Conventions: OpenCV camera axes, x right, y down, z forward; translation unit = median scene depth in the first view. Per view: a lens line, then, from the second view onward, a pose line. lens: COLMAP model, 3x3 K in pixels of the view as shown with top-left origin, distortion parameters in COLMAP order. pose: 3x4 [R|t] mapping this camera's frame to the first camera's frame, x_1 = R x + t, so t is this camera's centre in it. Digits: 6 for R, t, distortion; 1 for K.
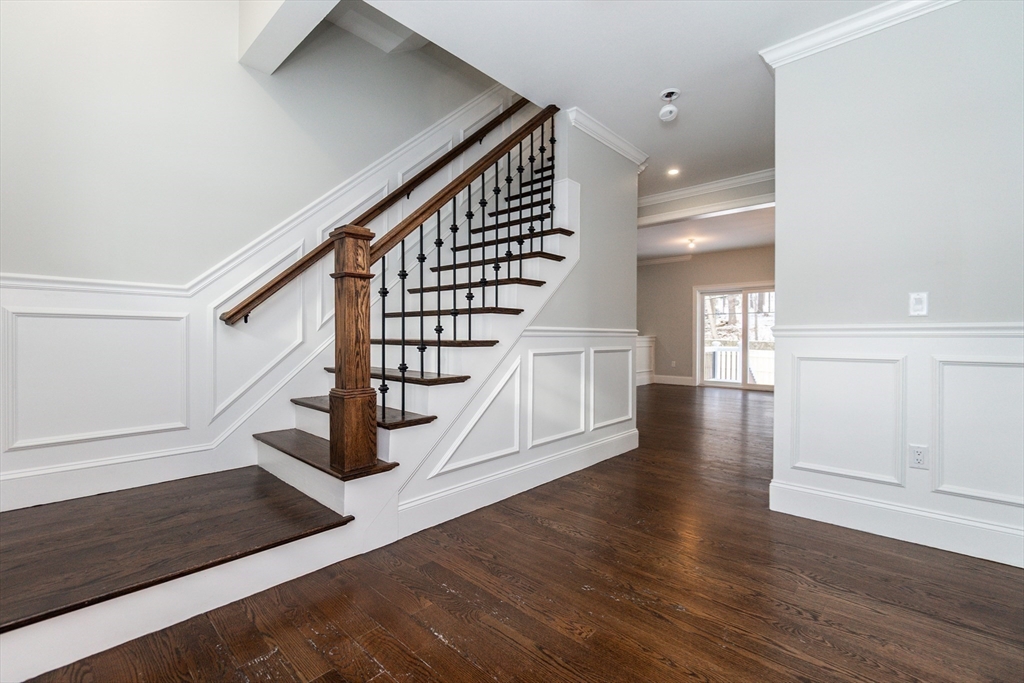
lens RADIAL K [[445.5, 0, 513.1], [0, 445.5, 338.3], [0, 0, 1]] dist [-0.002755, -0.000281]
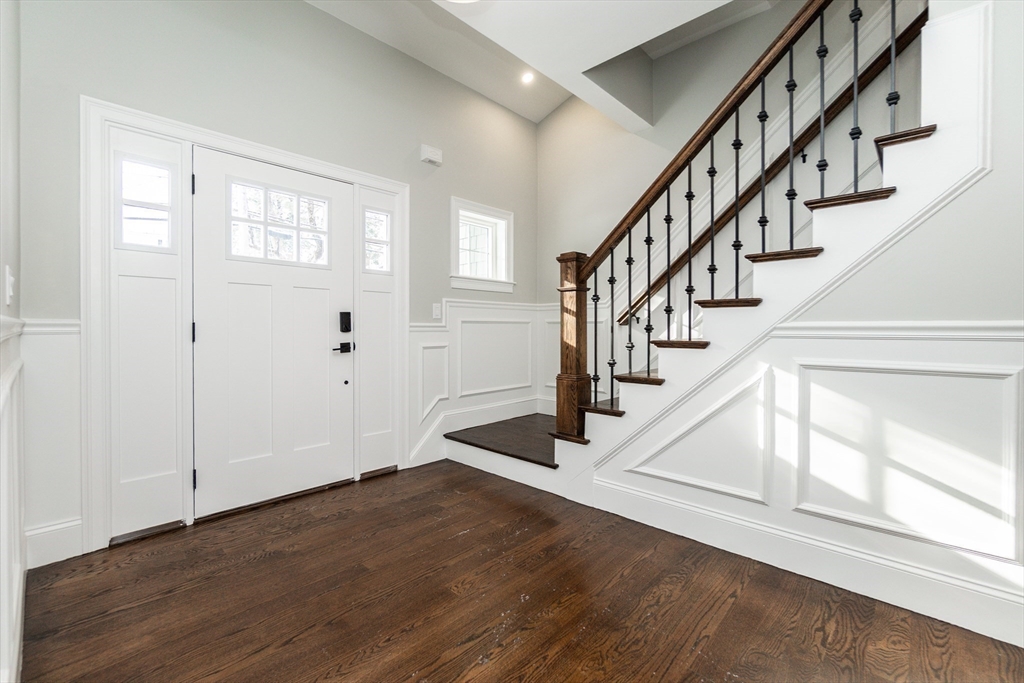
lens RADIAL K [[440.7, 0, 514.7], [0, 440.7, 328.8], [0, 0, 1]] dist [-0.001849, -0.000159]
pose [[-0.012163, -0.003237, -0.999921, 0.907417], [-0.004705, 0.999984, -0.003180, -0.016061], [0.999915, 0.004666, -0.012178, 0.795954]]
